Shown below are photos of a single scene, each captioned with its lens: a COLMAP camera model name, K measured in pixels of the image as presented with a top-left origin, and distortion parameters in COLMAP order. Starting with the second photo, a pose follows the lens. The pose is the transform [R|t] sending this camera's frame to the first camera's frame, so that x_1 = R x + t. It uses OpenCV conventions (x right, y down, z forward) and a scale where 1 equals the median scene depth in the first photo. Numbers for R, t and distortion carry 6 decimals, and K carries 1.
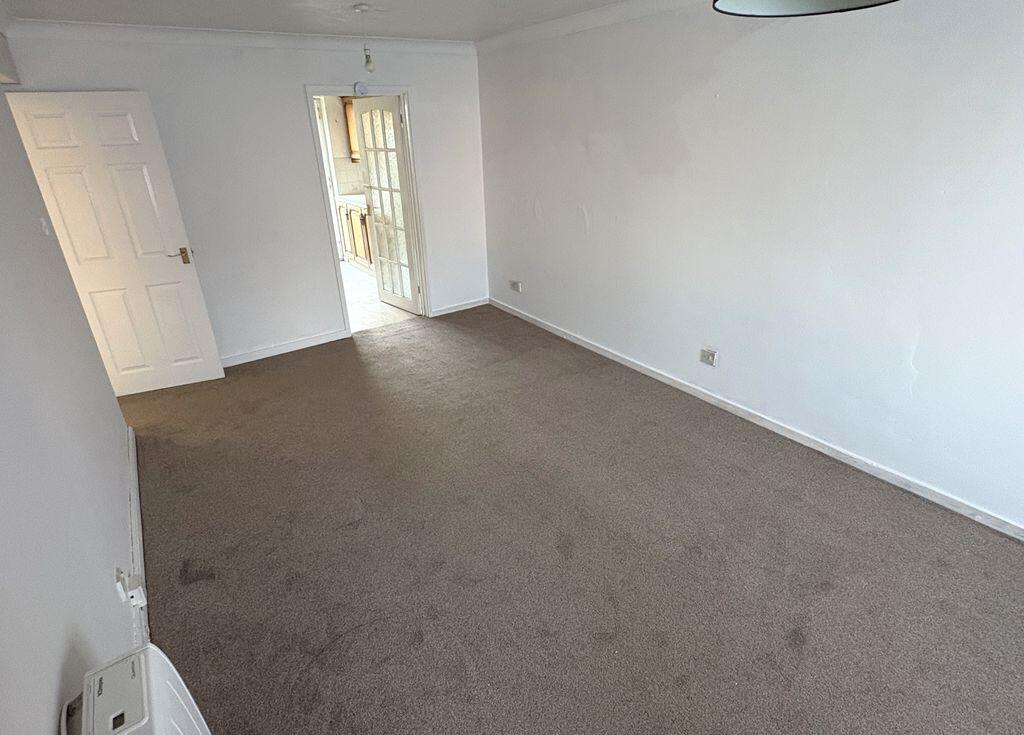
lens RADIAL K [[548.5, 0, 513.3], [0, 548.5, 365.0], [0, 0, 1]] dist [0.001793, 0.000223]
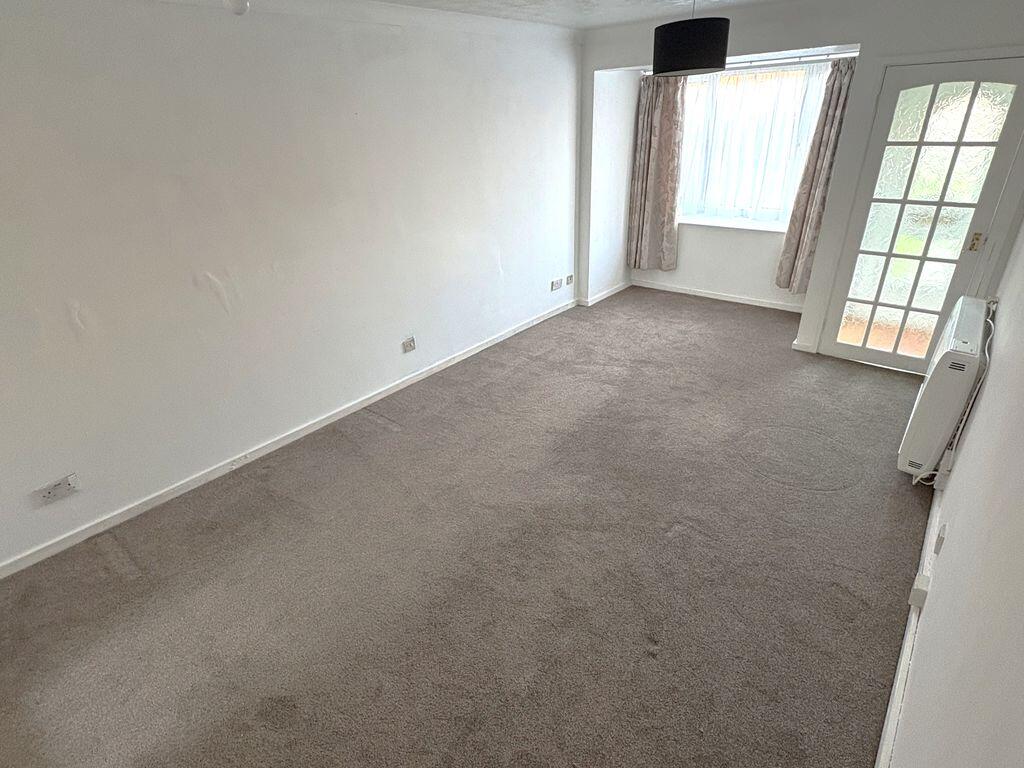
lens RADIAL K [[534.8, 0, 506.3], [0, 534.8, 383.3], [0, 0, 1]] dist [-0.001603, -0.000376]
pose [[-0.273597, -0.393314, 0.877752, -0.692368], [0.432192, 0.764986, 0.477500, -0.388630], [-0.859276, 0.510000, -0.039310, 0.888247]]
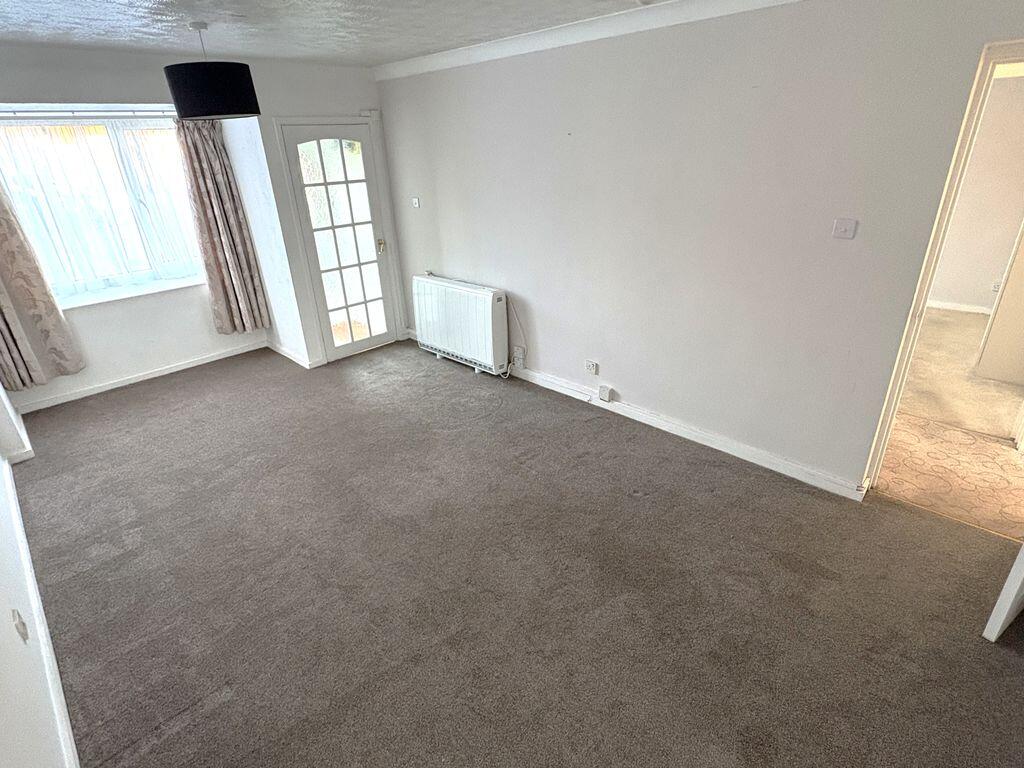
lens RADIAL K [[534.8, 0, 507.9], [0, 534.8, 386.4], [0, 0, 1]] dist [-0.001603, -0.000376]
pose [[-0.980252, 0.142984, -0.136611, -0.068345], [-0.007948, 0.661764, 0.749670, -0.570520], [0.197595, 0.735951, -0.647559, 1.244366]]
